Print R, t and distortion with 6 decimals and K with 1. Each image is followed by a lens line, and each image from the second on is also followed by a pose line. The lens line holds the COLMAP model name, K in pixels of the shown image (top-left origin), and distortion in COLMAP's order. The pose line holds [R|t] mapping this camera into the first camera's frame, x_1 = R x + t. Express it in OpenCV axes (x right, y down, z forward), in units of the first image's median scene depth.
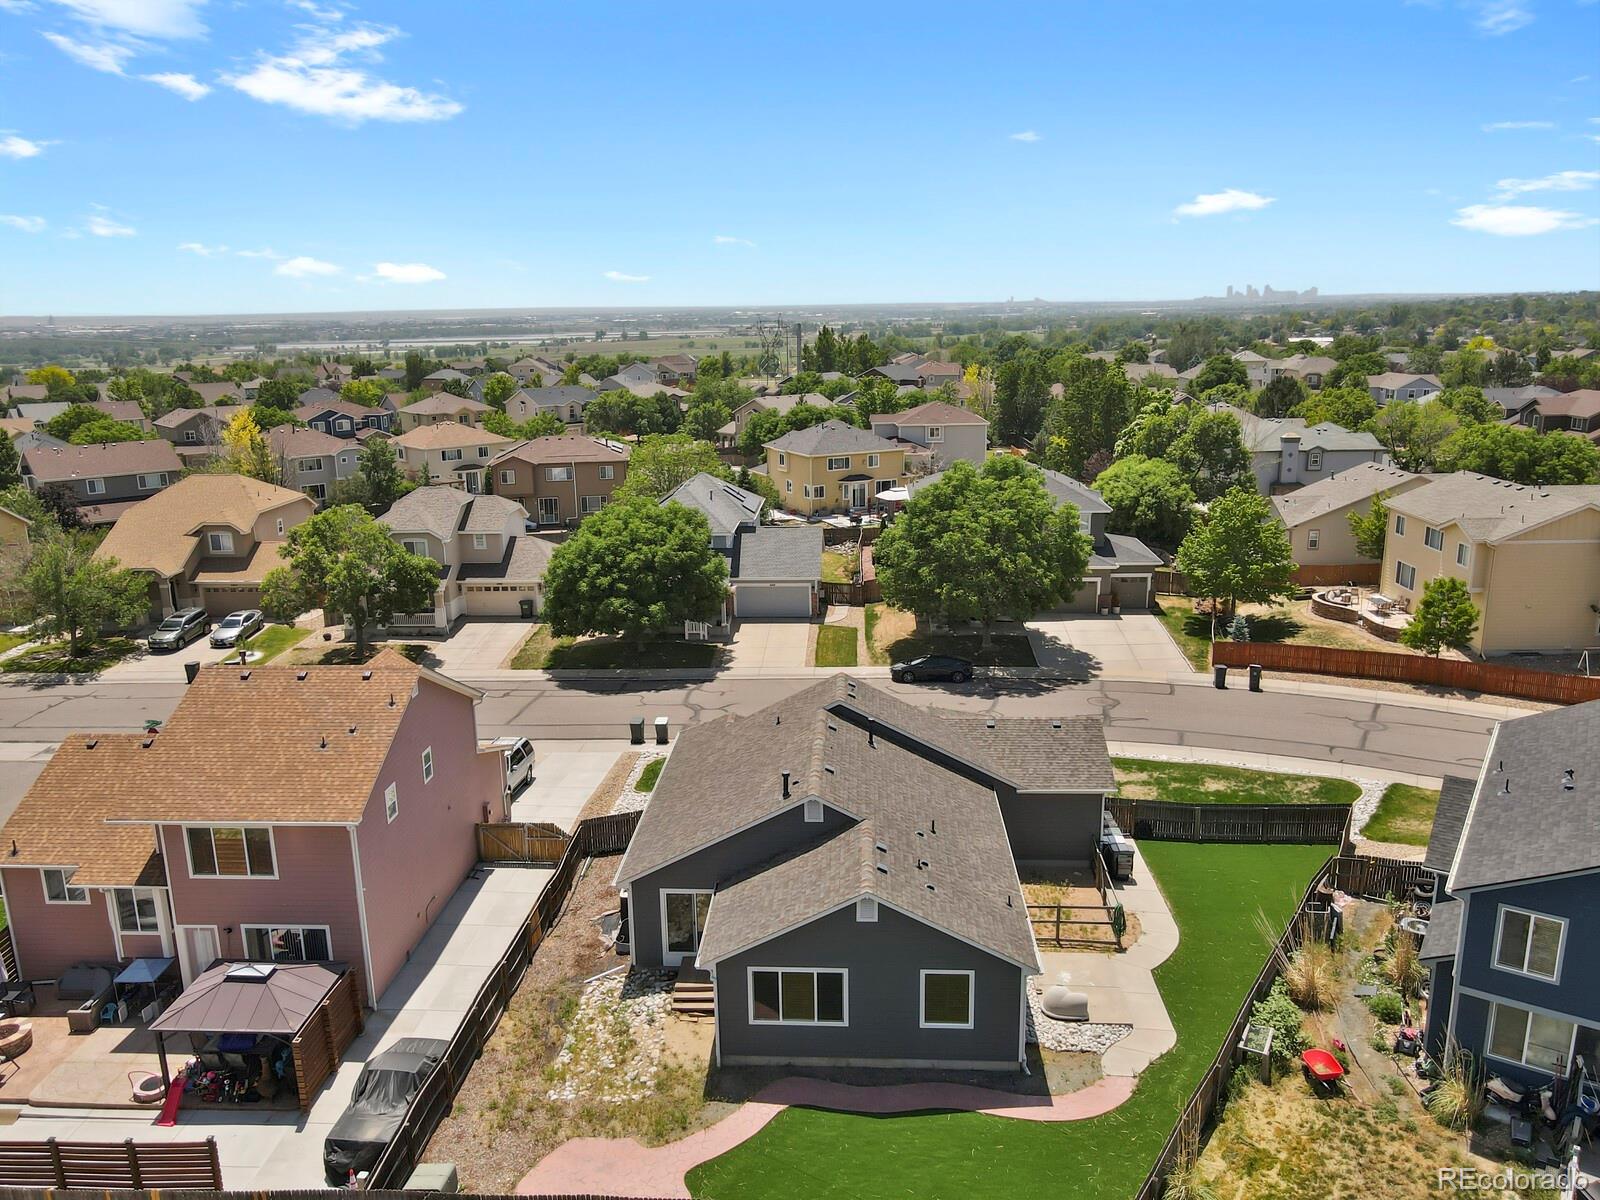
lens RADIAL K [[1179.7, 0, 793.8], [0, 1179.7, 593.5], [0, 0, 1]] dist [-0.006048, 0.029225]
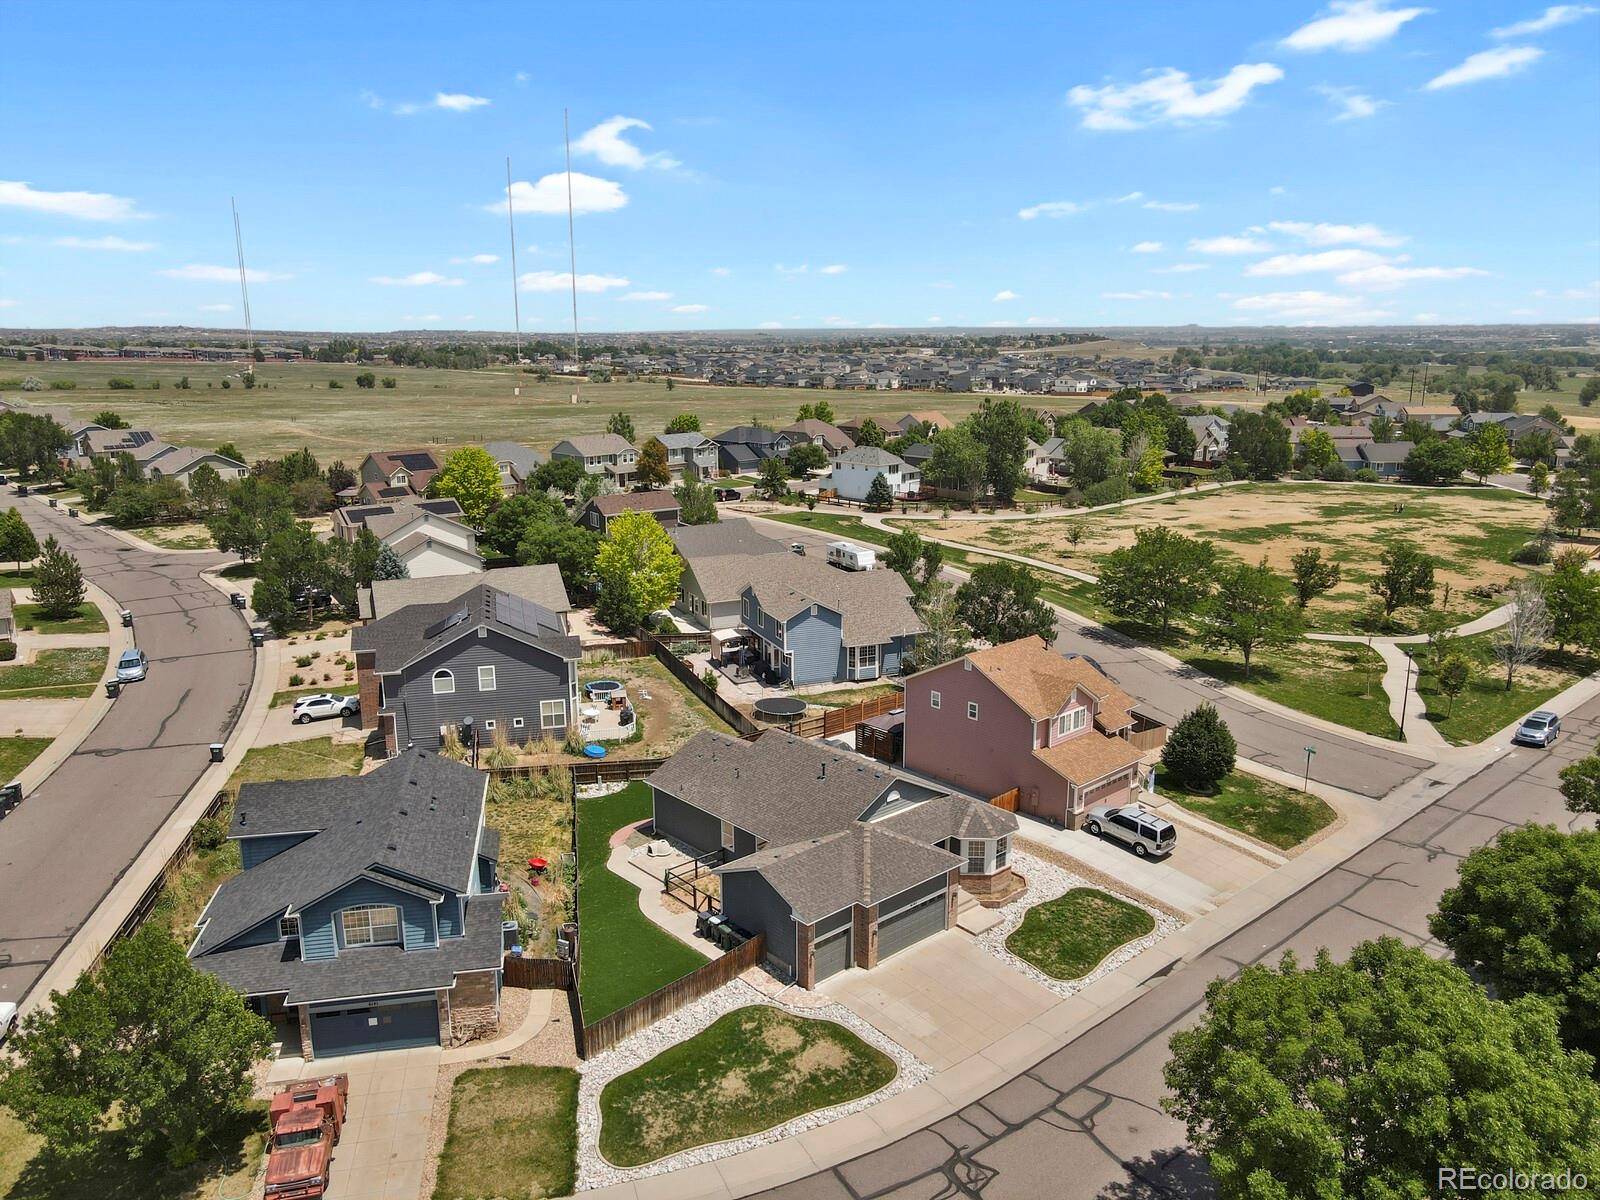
lens RADIAL K [[1179.7, 0, 793.8], [0, 1179.7, 593.5], [0, 0, 1]] dist [-0.006048, 0.029225]
pose [[-0.703834, 0.178241, -0.687639, 0.987849], [-0.151486, 0.908082, 0.390435, -0.614588], [0.694024, 0.378970, -0.612138, 1.611531]]
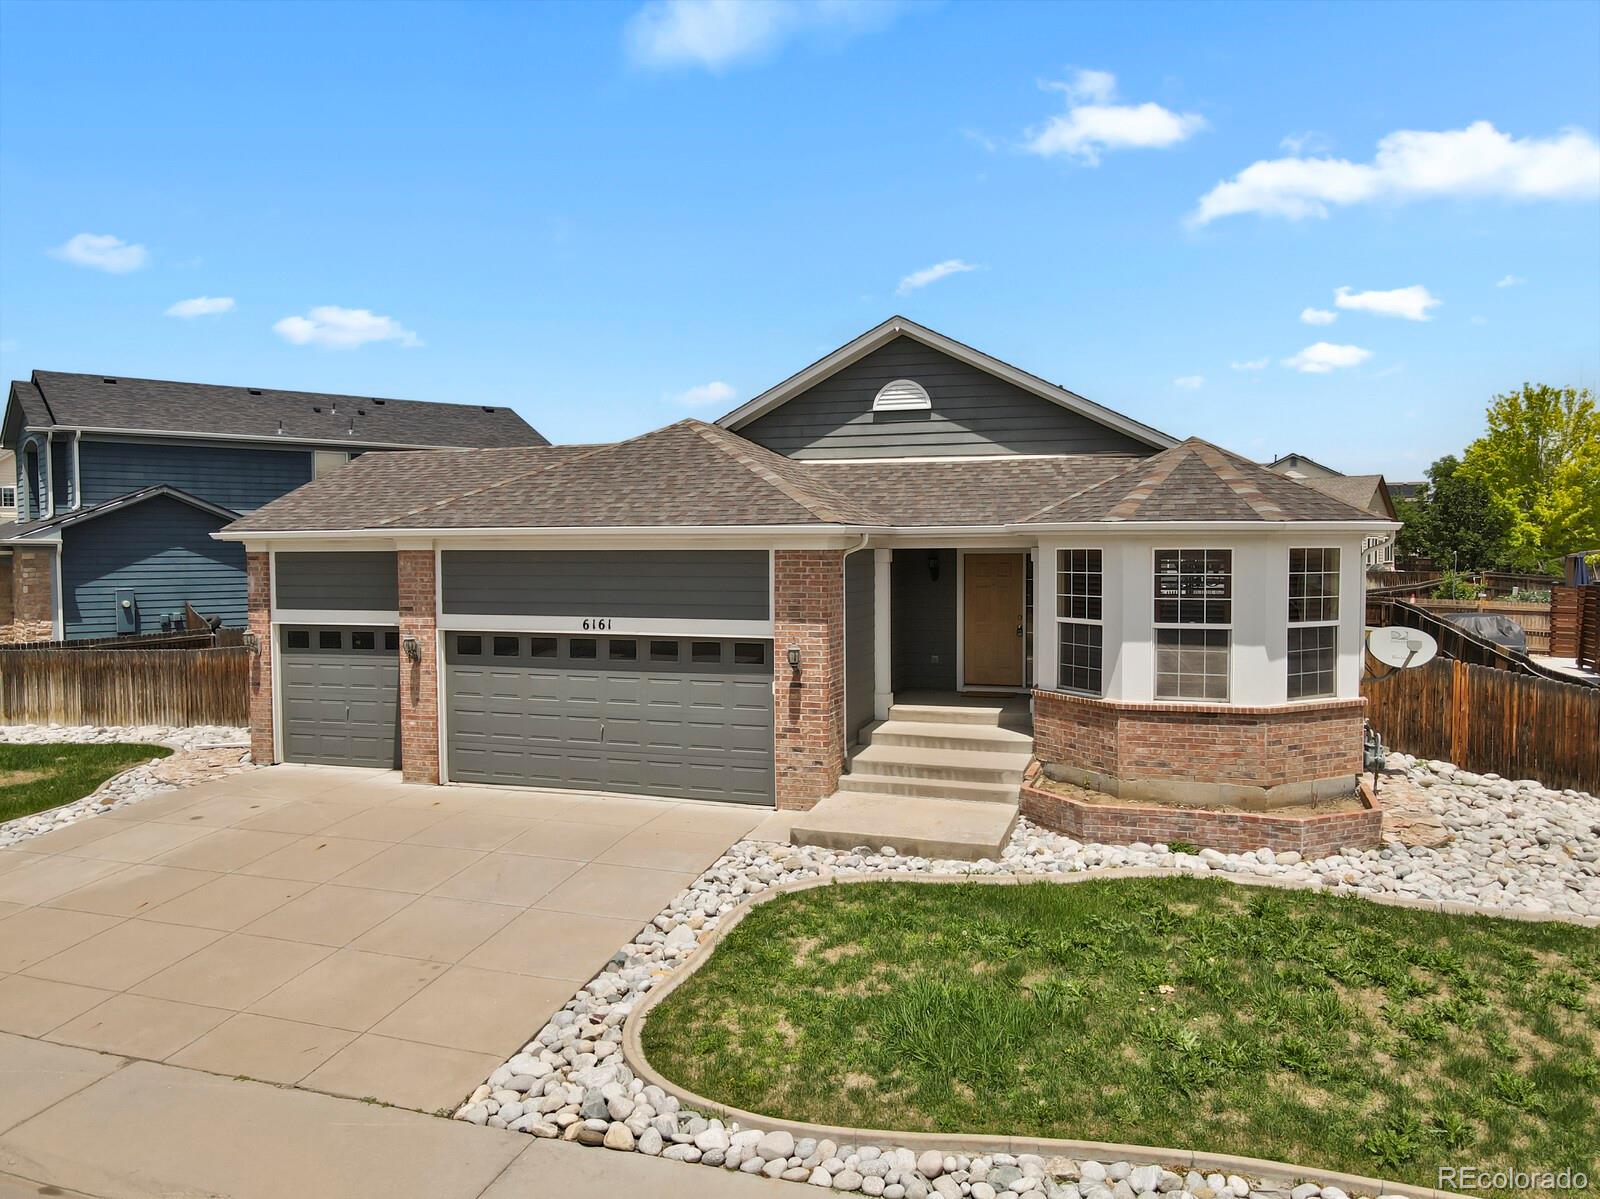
lens RADIAL K [[1179.7, 0, 793.8], [0, 1179.7, 593.0], [0, 0, 1]] dist [-0.006048, 0.029225]
pose [[-0.964425, 0.013014, 0.264035, -0.031030], [0.084512, 0.961551, 0.261298, 0.047332], [-0.250483, 0.274317, -0.928444, 1.366789]]
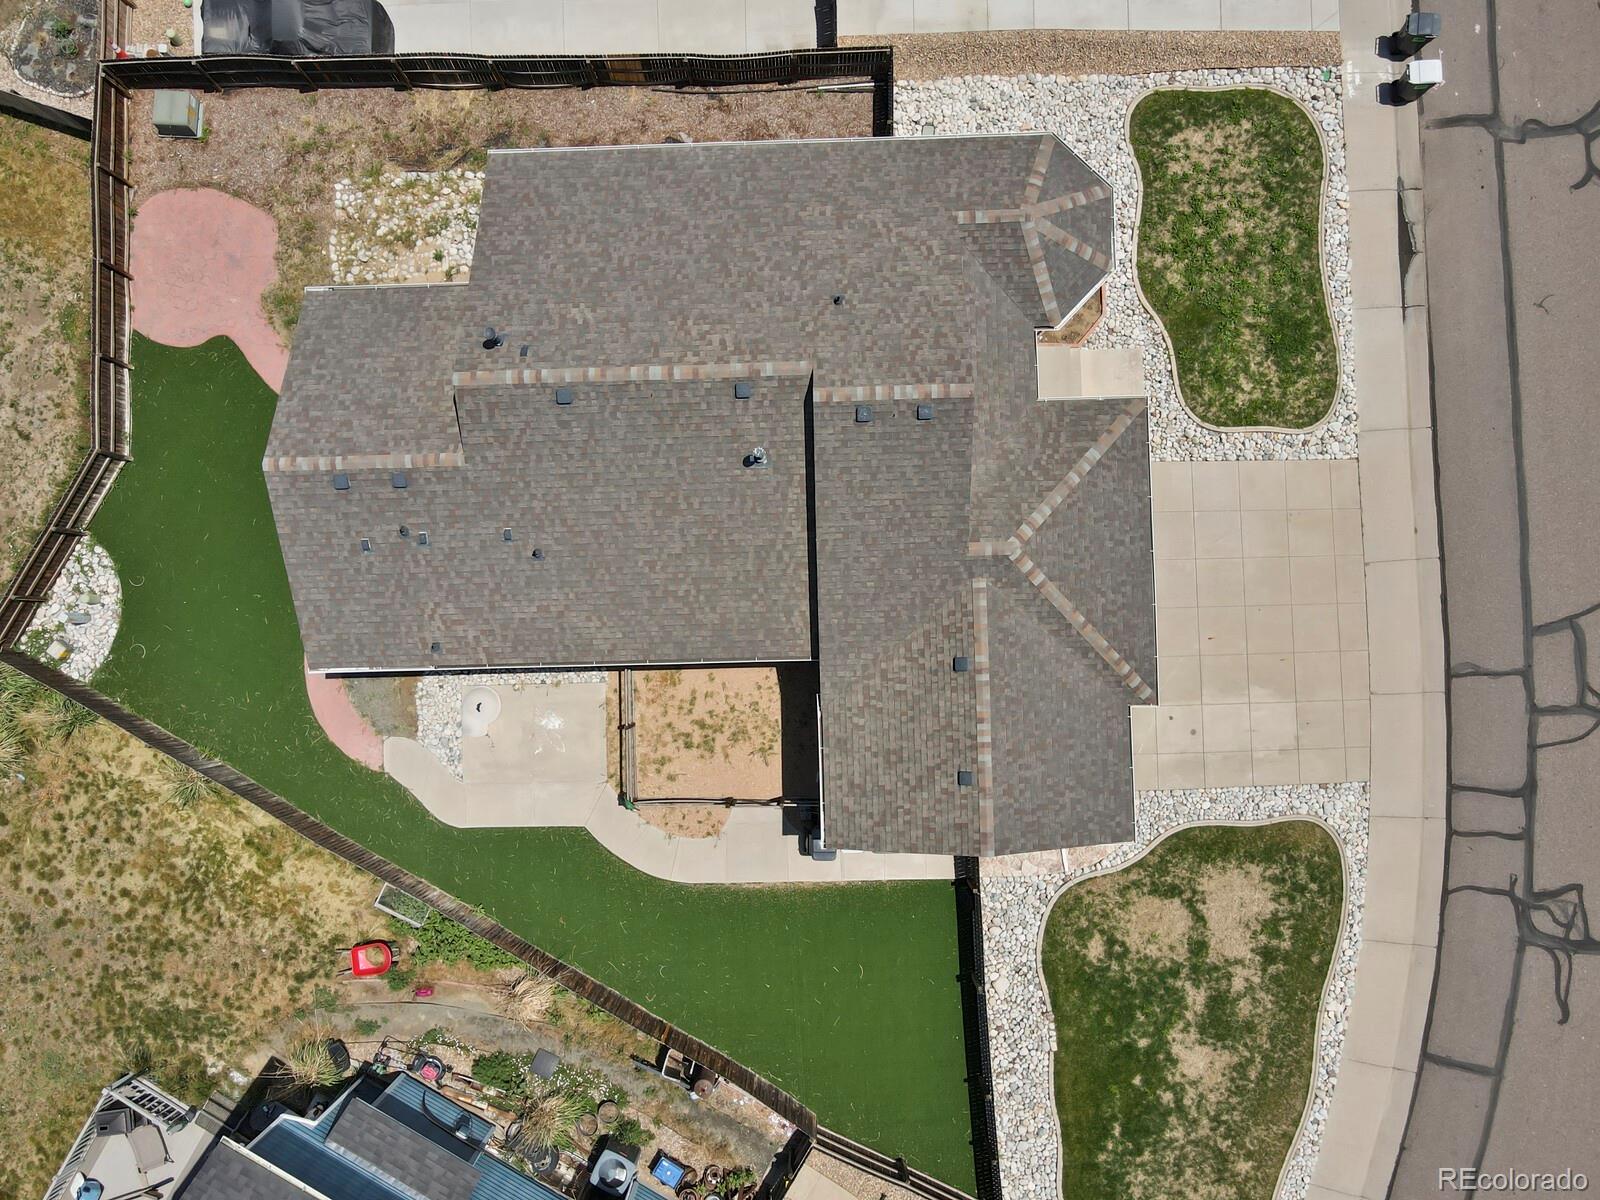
lens RADIAL K [[1179.7, 0, 793.8], [0, 1179.7, 593.5], [0, 0, 1]] dist [-0.006048, 0.029225]
pose [[0.083564, 0.996249, -0.022483, 0.132909], [-0.214051, 0.039981, 0.976004, -0.421093], [0.973242, -0.076746, 0.216589, 0.768703]]
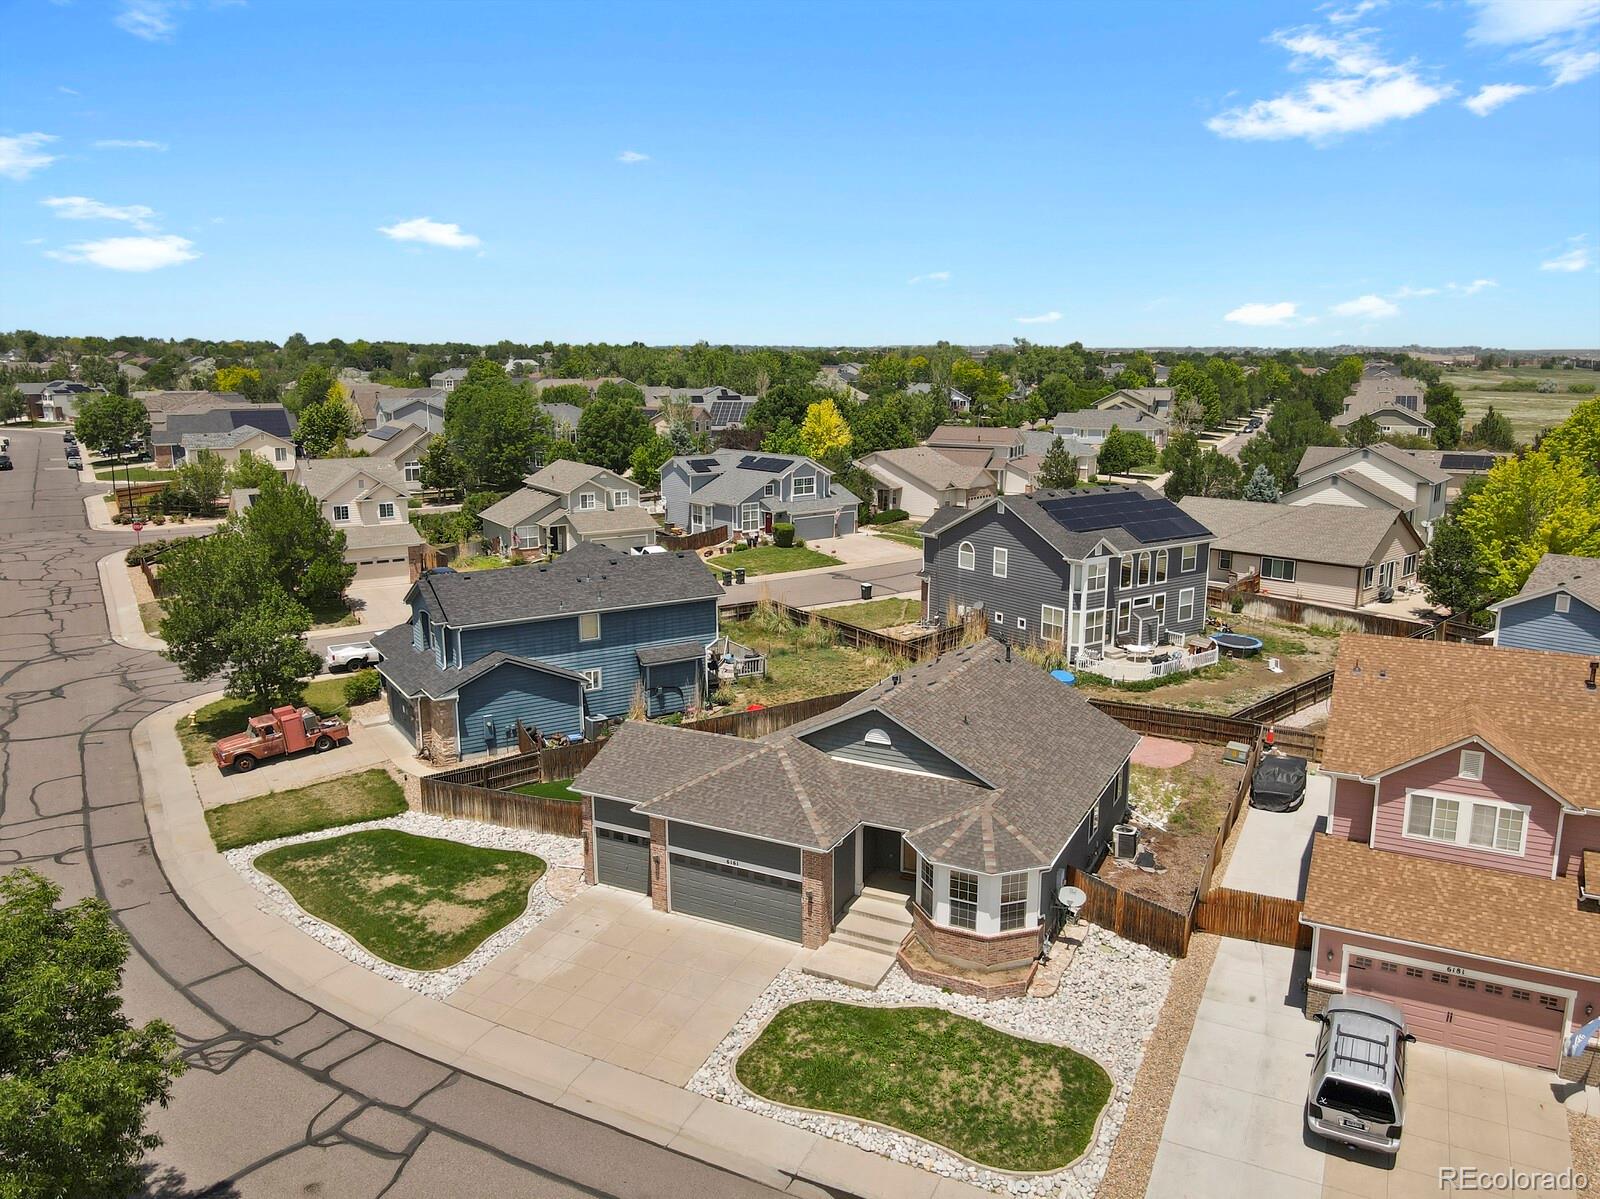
lens RADIAL K [[1179.7, 0, 793.8], [0, 1179.7, 593.0], [0, 0, 1]] dist [-0.006048, 0.029225]
pose [[-0.913839, -0.060447, 0.401551, -0.240624], [0.114184, 0.910710, 0.396950, -0.346901], [-0.389691, 0.408599, -0.825341, 1.647275]]
